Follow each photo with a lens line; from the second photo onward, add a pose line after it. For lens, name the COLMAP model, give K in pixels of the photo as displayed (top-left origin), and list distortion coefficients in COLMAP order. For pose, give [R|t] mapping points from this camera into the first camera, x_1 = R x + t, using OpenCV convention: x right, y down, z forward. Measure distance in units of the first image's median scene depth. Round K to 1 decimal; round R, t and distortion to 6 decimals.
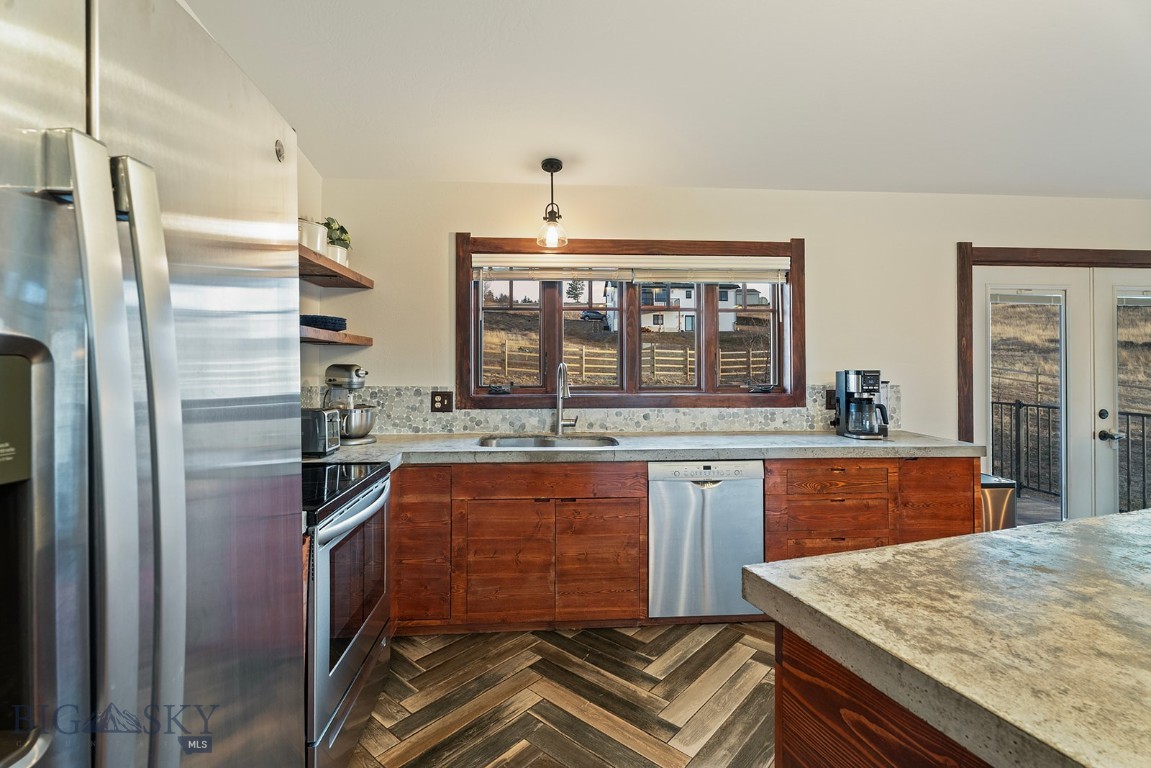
lens RADIAL K [[521.4, 0, 575.3], [0, 521.4, 361.0], [0, 0, 1]] dist [-0.000518, 0.000019]
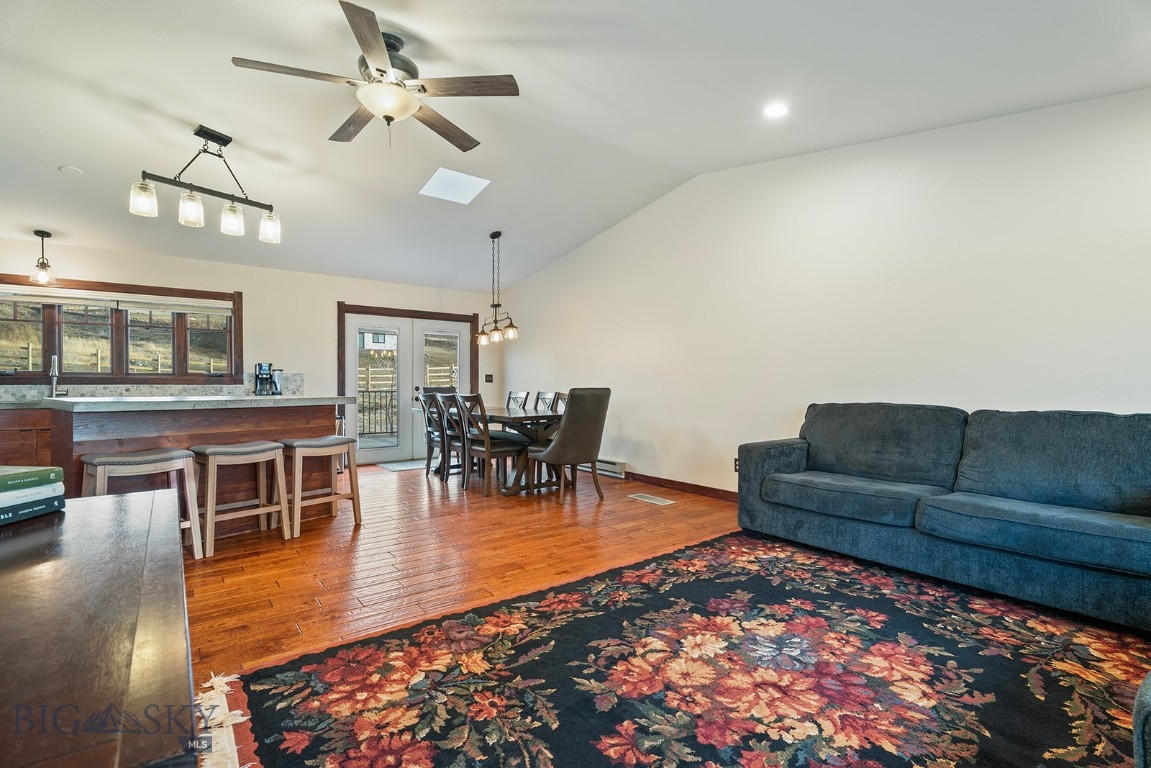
lens RADIAL K [[523.1, 0, 568.4], [0, 523.1, 390.2], [0, 0, 1]] dist [0.001246, 0.000375]
pose [[0.836810, -0.007864, 0.547437, 0.414901], [-0.002561, 0.999830, 0.018277, 0.076460], [-0.547487, -0.016697, 0.836647, -1.234186]]
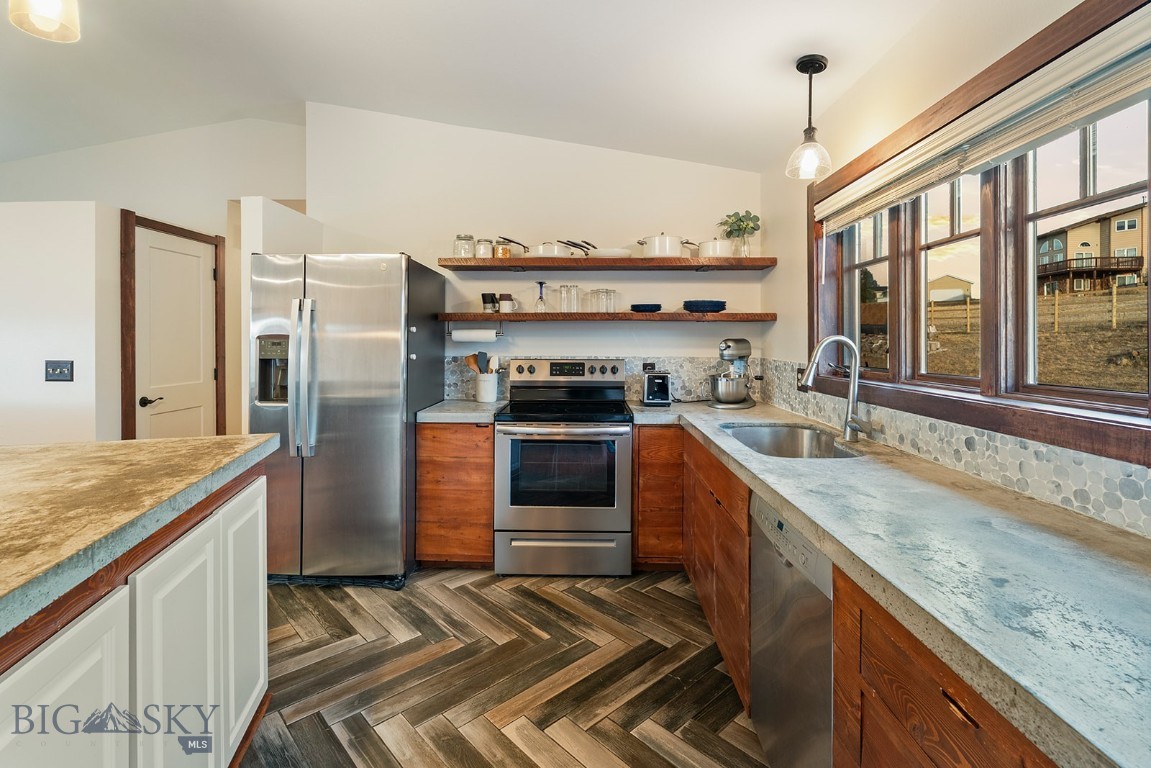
lens RADIAL K [[532.9, 0, 576.2], [0, 532.9, 341.3], [0, 0, 1]] dist [0.000011, 0.000080]
pose [[-0.095717, 0.002134, -0.995406, 0.691995], [0.006428, 0.999978, 0.001526, 0.007889], [0.995388, -0.006252, -0.095728, 0.702904]]
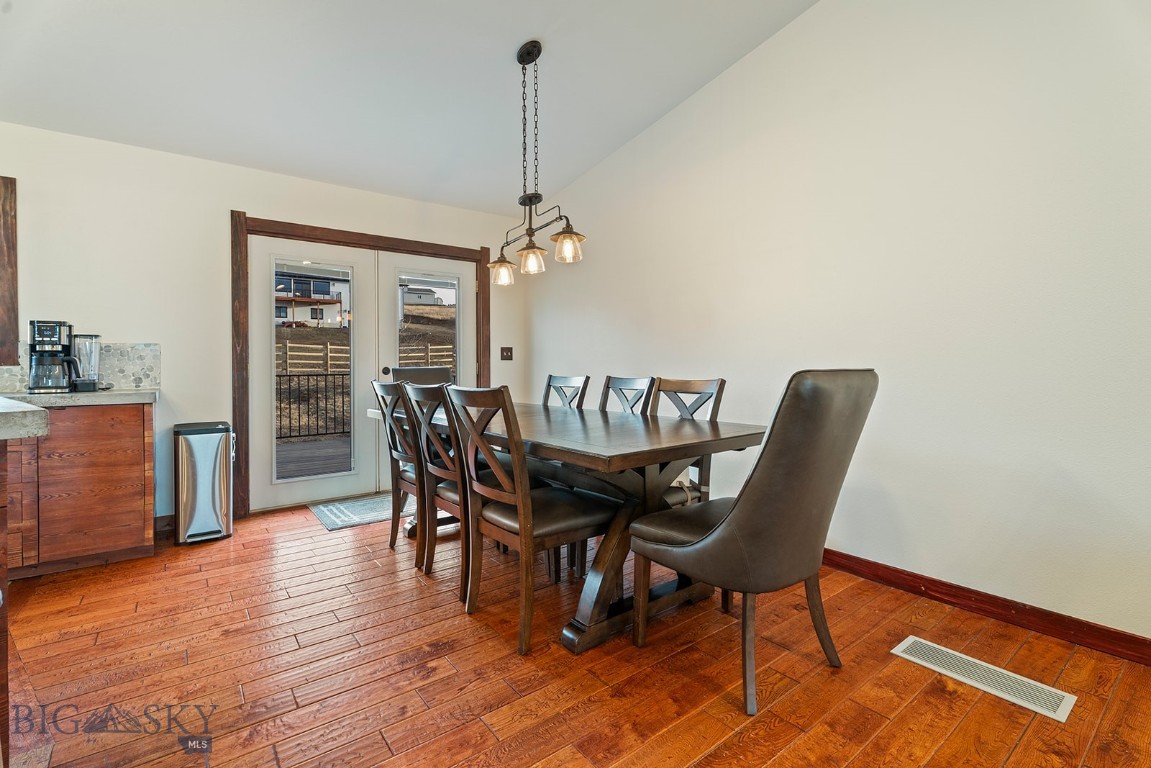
lens RADIAL K [[521.4, 0, 575.3], [0, 521.4, 361.0], [0, 0, 1]] dist [-0.000518, 0.000019]
pose [[0.833151, -0.003944, 0.553031, 0.794122], [0.003583, 0.999992, 0.001734, 0.087662], [-0.553034, 0.000537, 0.833159, -0.303929]]
